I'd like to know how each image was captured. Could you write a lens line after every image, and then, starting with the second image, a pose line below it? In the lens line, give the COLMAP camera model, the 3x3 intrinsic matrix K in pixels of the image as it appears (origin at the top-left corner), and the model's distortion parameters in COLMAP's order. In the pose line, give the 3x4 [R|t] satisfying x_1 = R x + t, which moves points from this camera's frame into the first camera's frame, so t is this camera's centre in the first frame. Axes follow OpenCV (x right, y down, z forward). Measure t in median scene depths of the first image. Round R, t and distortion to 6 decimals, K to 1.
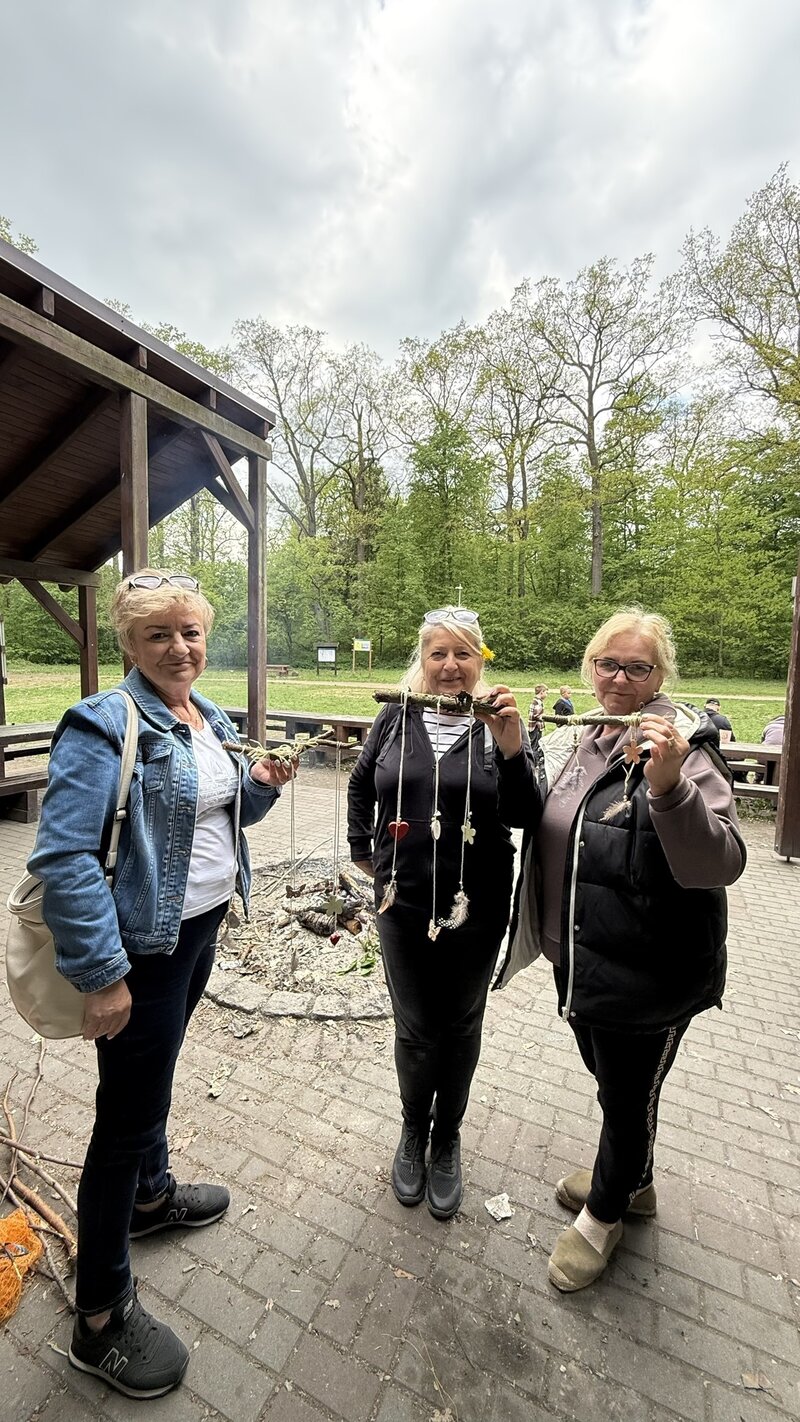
lens RADIAL K [[586.2, 0, 401.3], [0, 586.2, 719.9], [0, 0, 1]] dist [-0.002093, -0.000066]
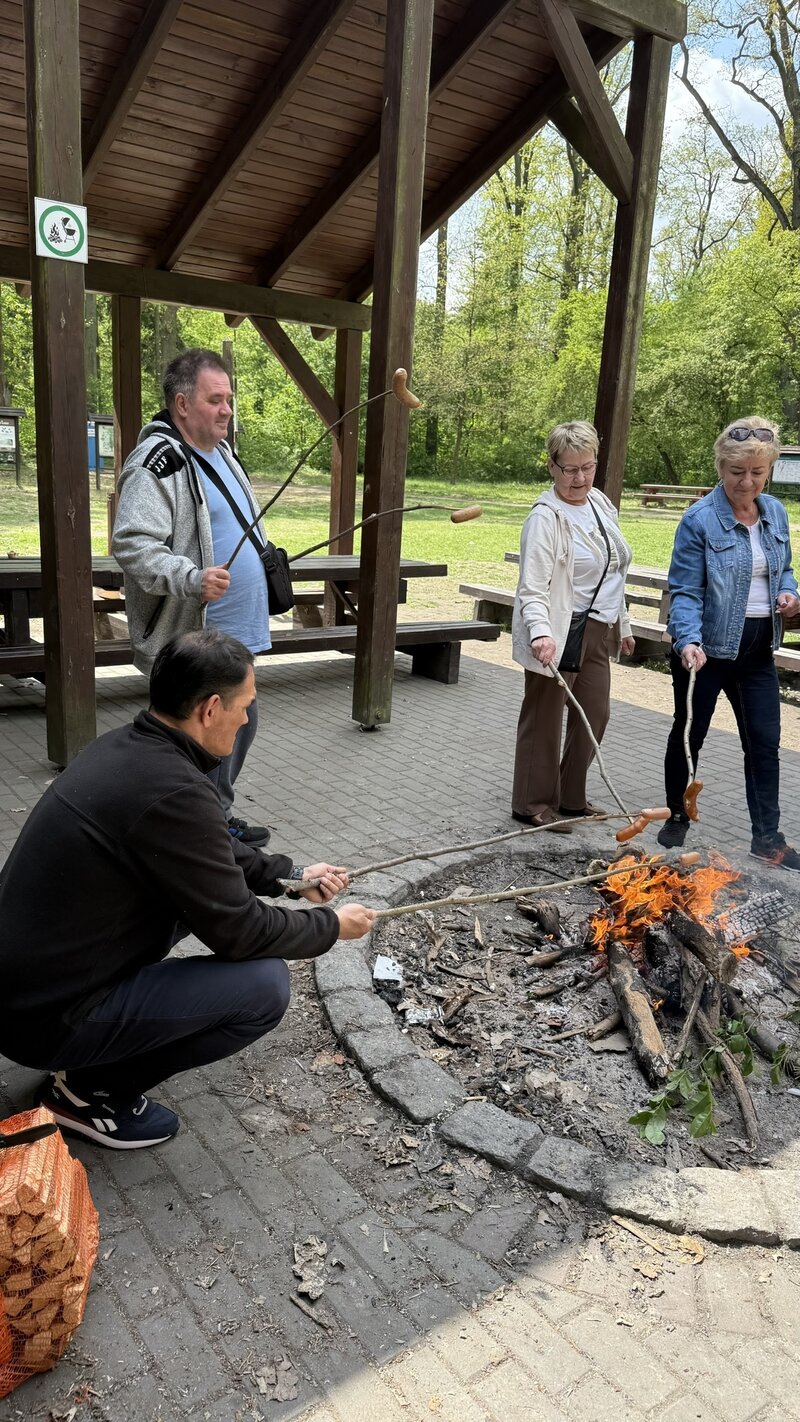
lens RADIAL K [[999.7, 0, 395.6], [0, 999.7, 709.5], [0, 0, 1]] dist [0.023812, -0.014338]
pose [[0.871361, 0.152240, -0.466425, 0.050023], [-0.092971, 0.984652, 0.147702, -0.001206], [0.481753, -0.085338, 0.872142, 0.124354]]
